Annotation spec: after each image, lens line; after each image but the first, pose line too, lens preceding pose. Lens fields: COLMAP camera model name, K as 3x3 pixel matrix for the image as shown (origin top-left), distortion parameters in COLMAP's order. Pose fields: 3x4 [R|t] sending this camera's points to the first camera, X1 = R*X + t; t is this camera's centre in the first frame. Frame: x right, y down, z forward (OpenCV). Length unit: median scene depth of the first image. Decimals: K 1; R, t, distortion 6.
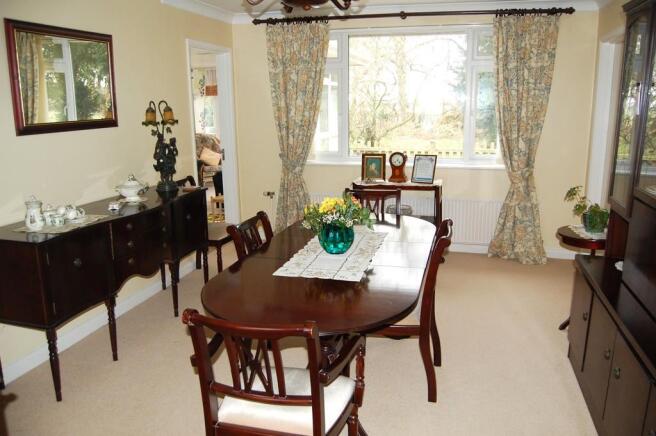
lens RADIAL K [[520.0, 0, 327.6], [0, 520.0, 218.4], [0, 0, 1]] dist [-0.036377, 0.010519]
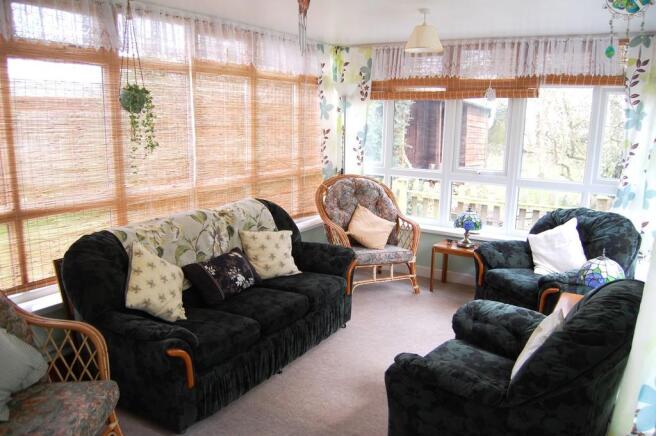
lens RADIAL K [[520.0, 0, 328.7], [0, 520.0, 217.9], [0, 0, 1]] dist [-0.036377, 0.010519]
pose [[0.959541, 0.081430, -0.269537, -0.129361], [-0.086658, 0.996210, -0.007532, -0.115633], [0.267902, 0.030585, 0.962961, 0.509773]]
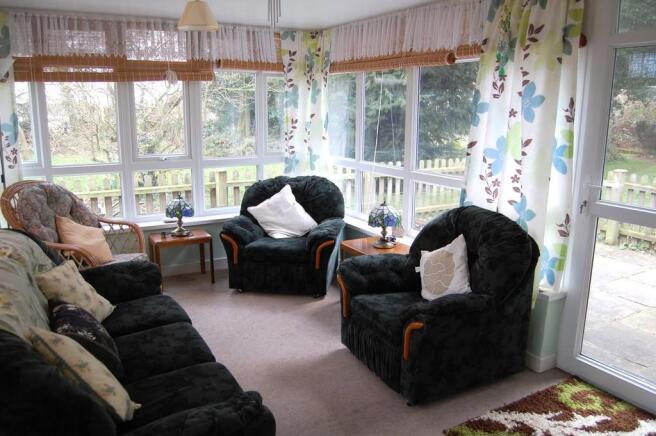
lens RADIAL K [[520.0, 0, 329.7], [0, 520.0, 216.9], [0, 0, 1]] dist [-0.036377, 0.010519]
pose [[0.726175, -0.137210, 0.673679, -0.331648], [0.140809, 0.988793, 0.049608, -0.123518], [-0.672936, 0.058835, 0.737357, 0.568723]]
